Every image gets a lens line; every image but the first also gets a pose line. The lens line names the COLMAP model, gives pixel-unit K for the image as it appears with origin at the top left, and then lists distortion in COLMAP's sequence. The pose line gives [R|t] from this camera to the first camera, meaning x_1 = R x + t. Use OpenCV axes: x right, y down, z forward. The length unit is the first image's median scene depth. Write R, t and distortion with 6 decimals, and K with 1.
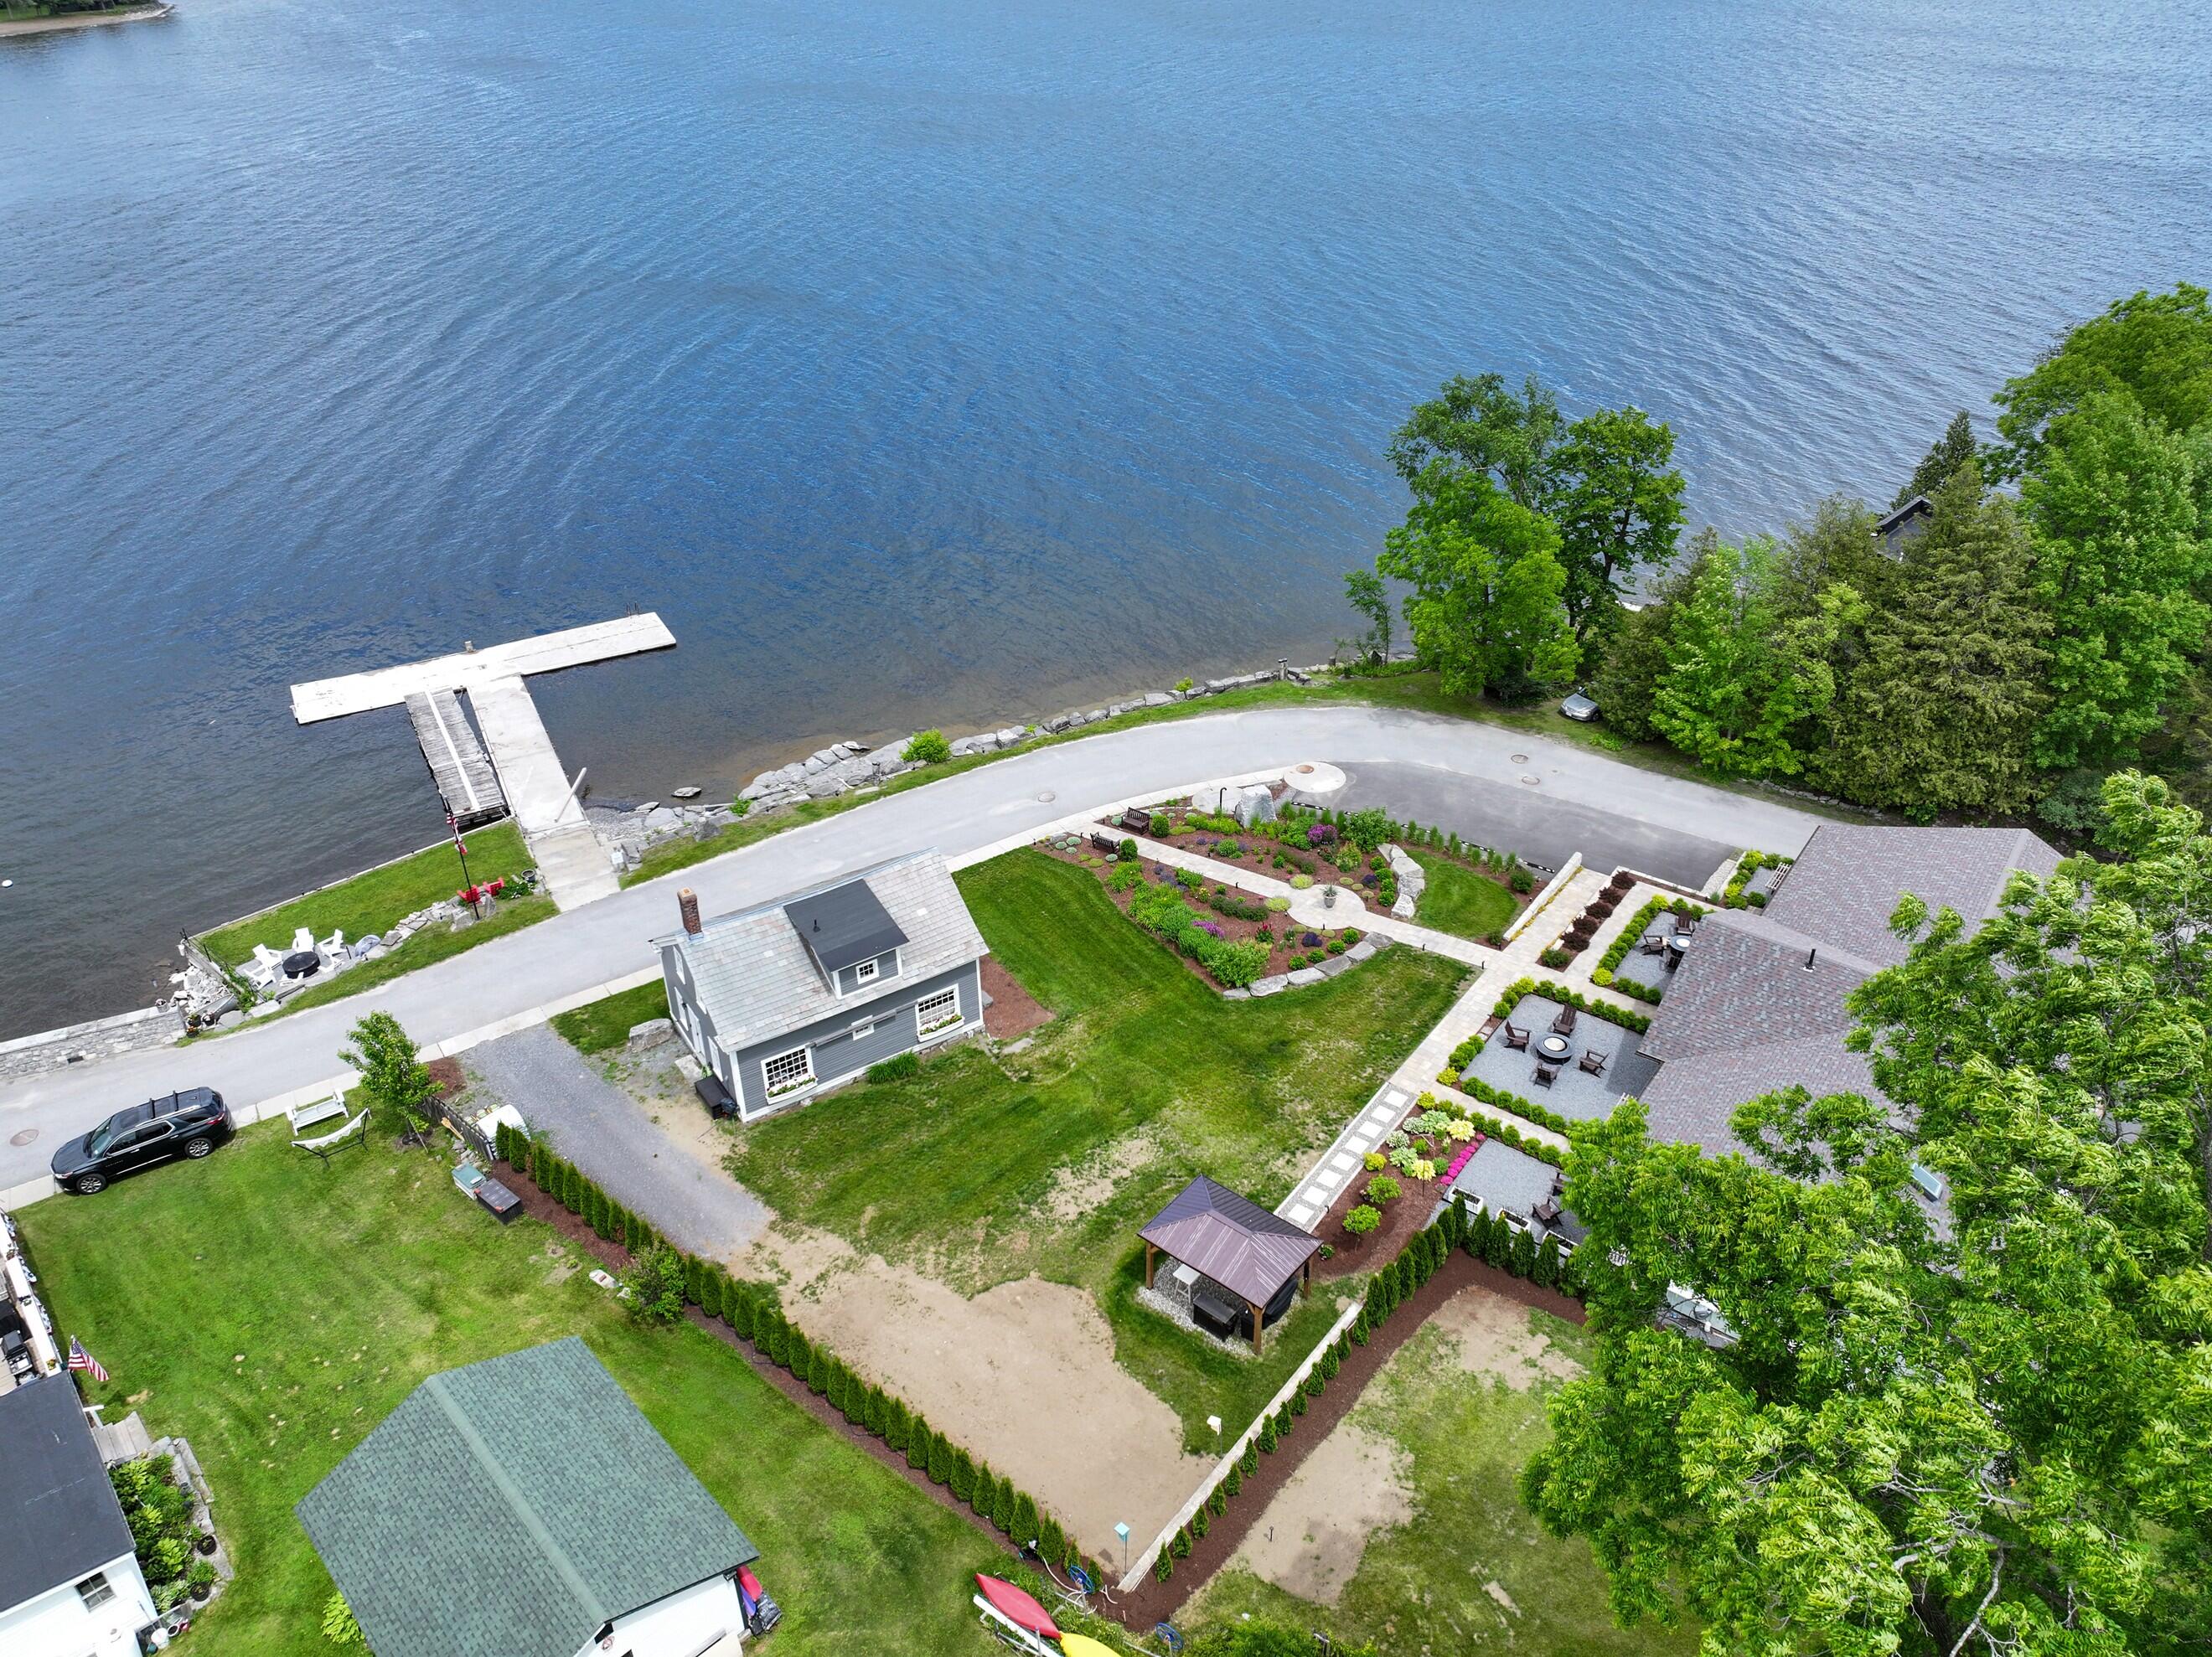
lens RADIAL K [[1550.9, 0, 1106.0], [0, 1550.9, 828.5], [0, 0, 1]] dist [0.003276, 0.010911]
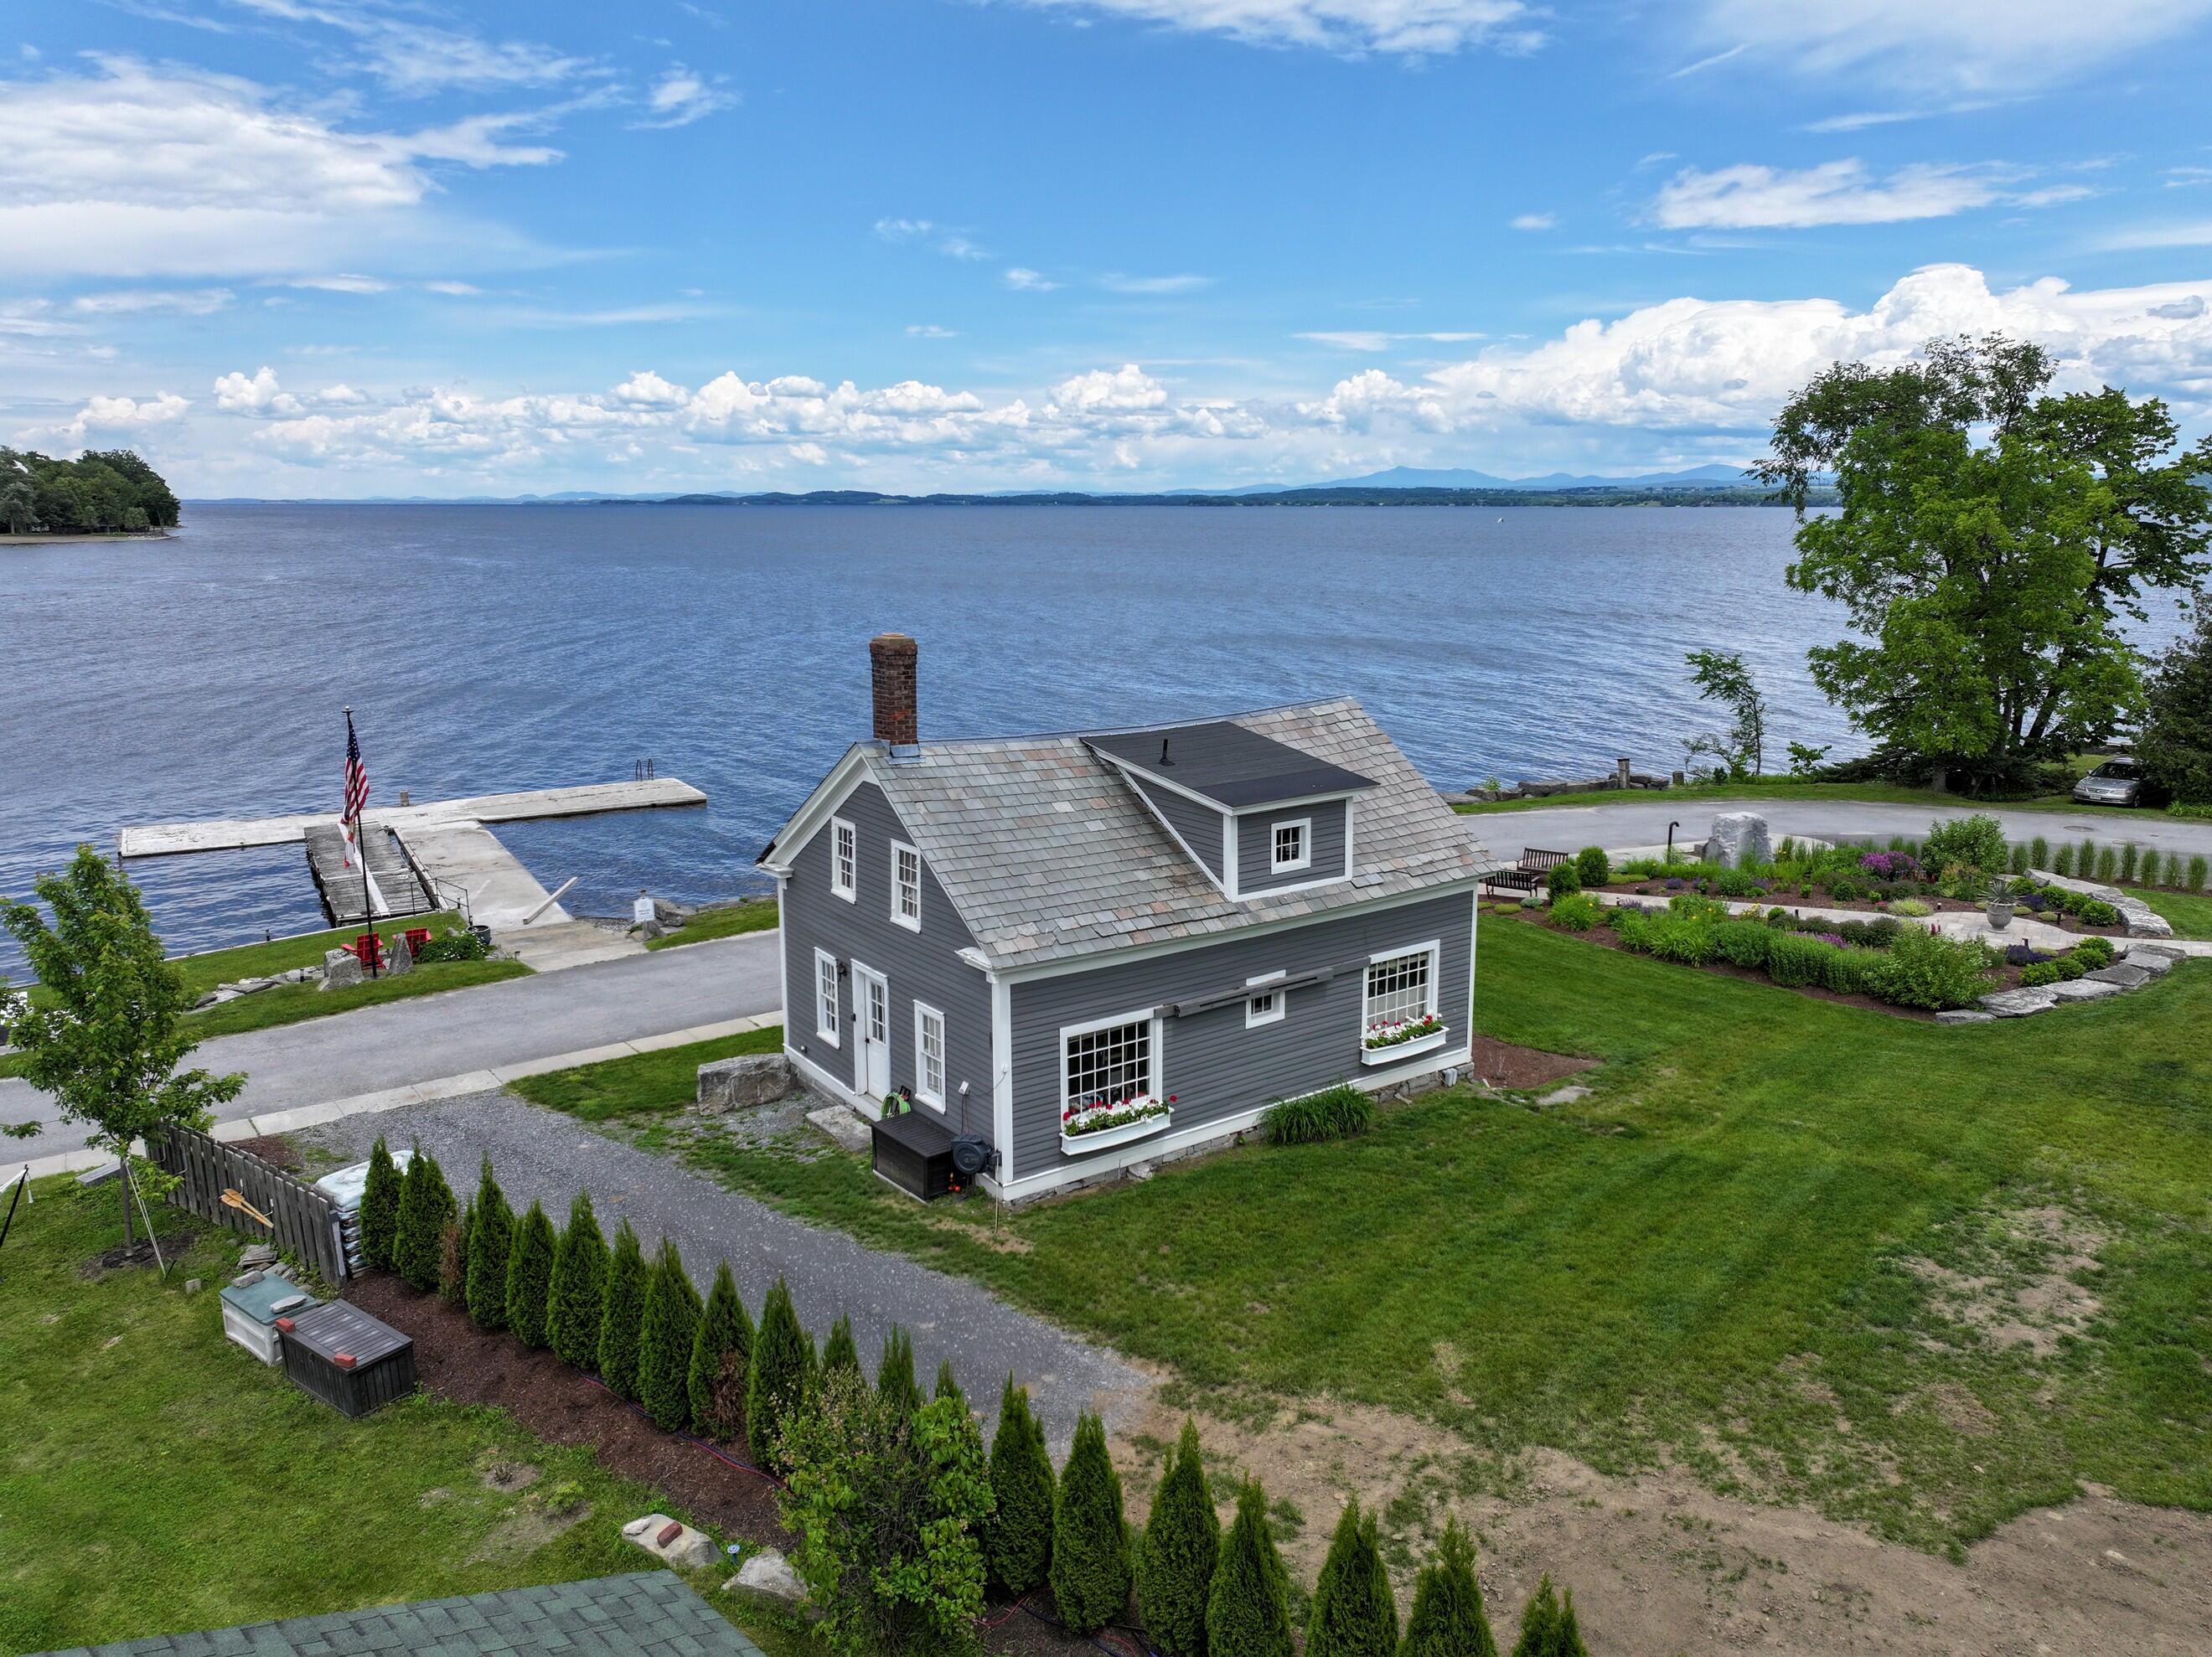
lens RADIAL K [[1550.9, 0, 1106.0], [0, 1550.9, 828.5], [0, 0, 1]] dist [0.003276, 0.010911]
pose [[0.998957, -0.001966, 0.045619, -0.221528], [0.017515, 0.939147, -0.343068, 0.231906], [-0.042168, 0.343509, 0.938202, 0.585456]]
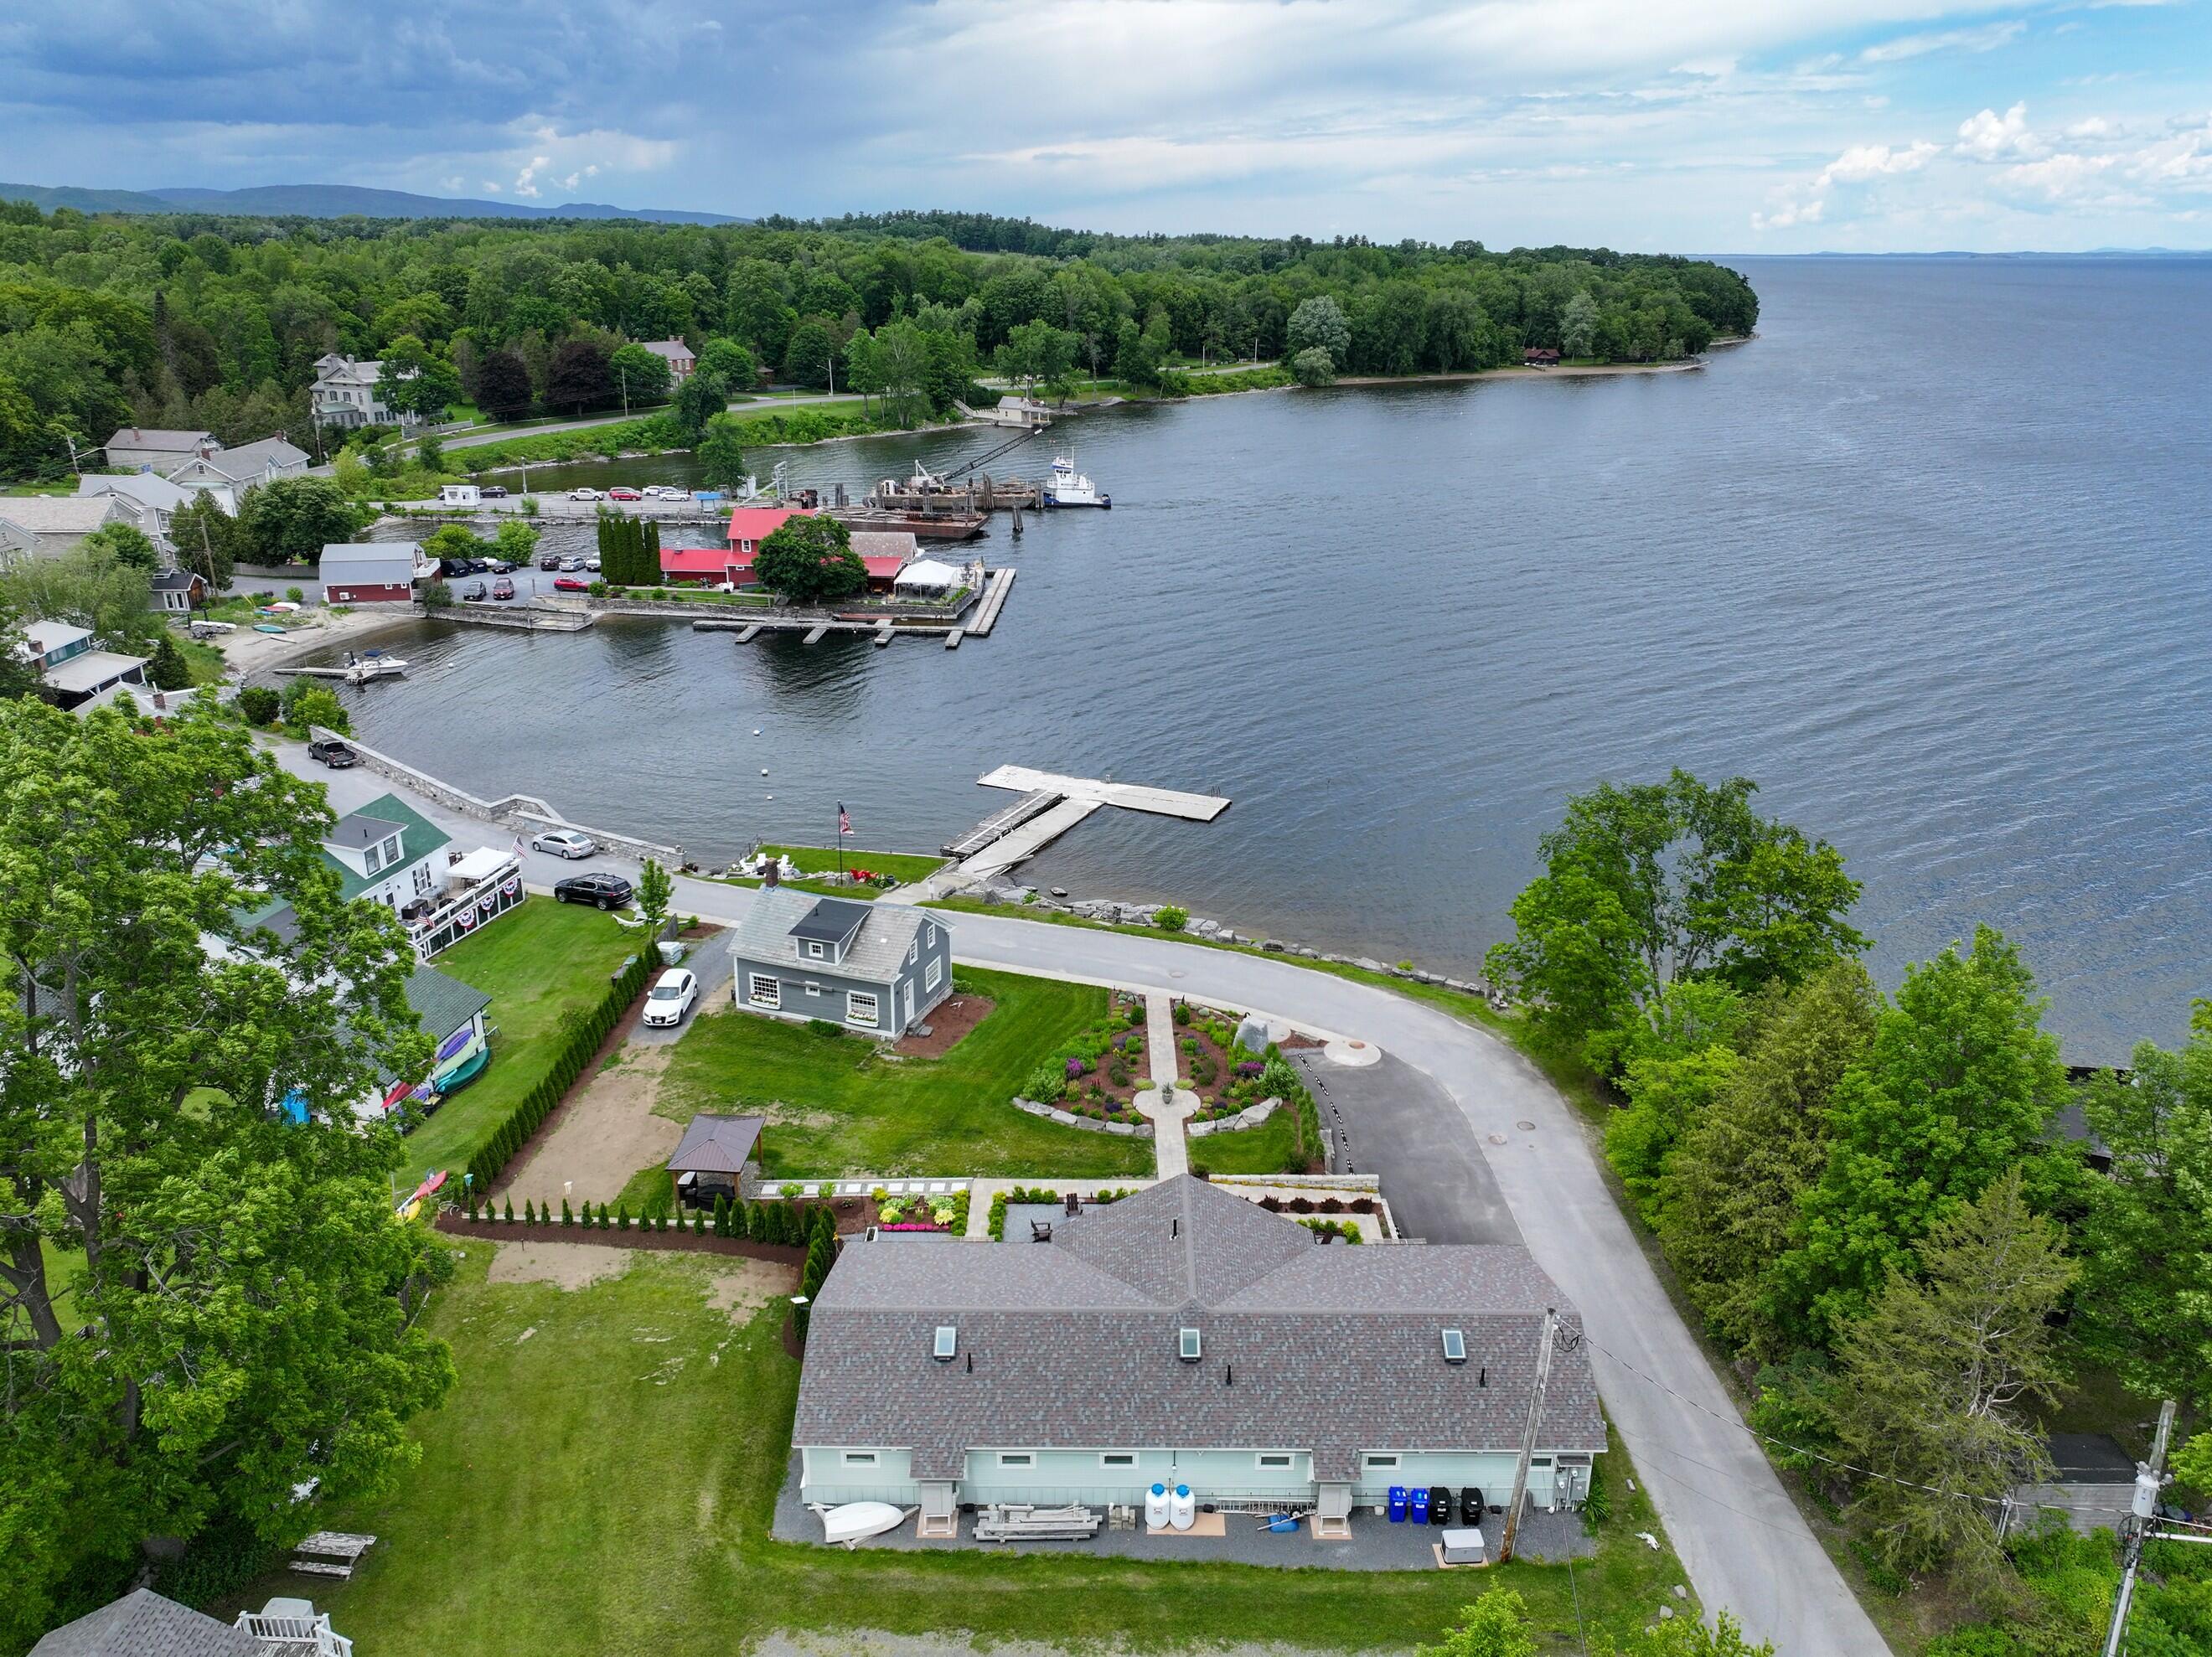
lens RADIAL K [[1550.9, 0, 1106.0], [0, 1550.9, 828.5], [0, 0, 1]] dist [0.003276, 0.010911]
pose [[0.600284, 0.296459, -0.742813, 1.080591], [-0.437170, 0.899361, 0.005651, -0.142405], [0.669733, 0.321343, 0.669475, 0.140090]]
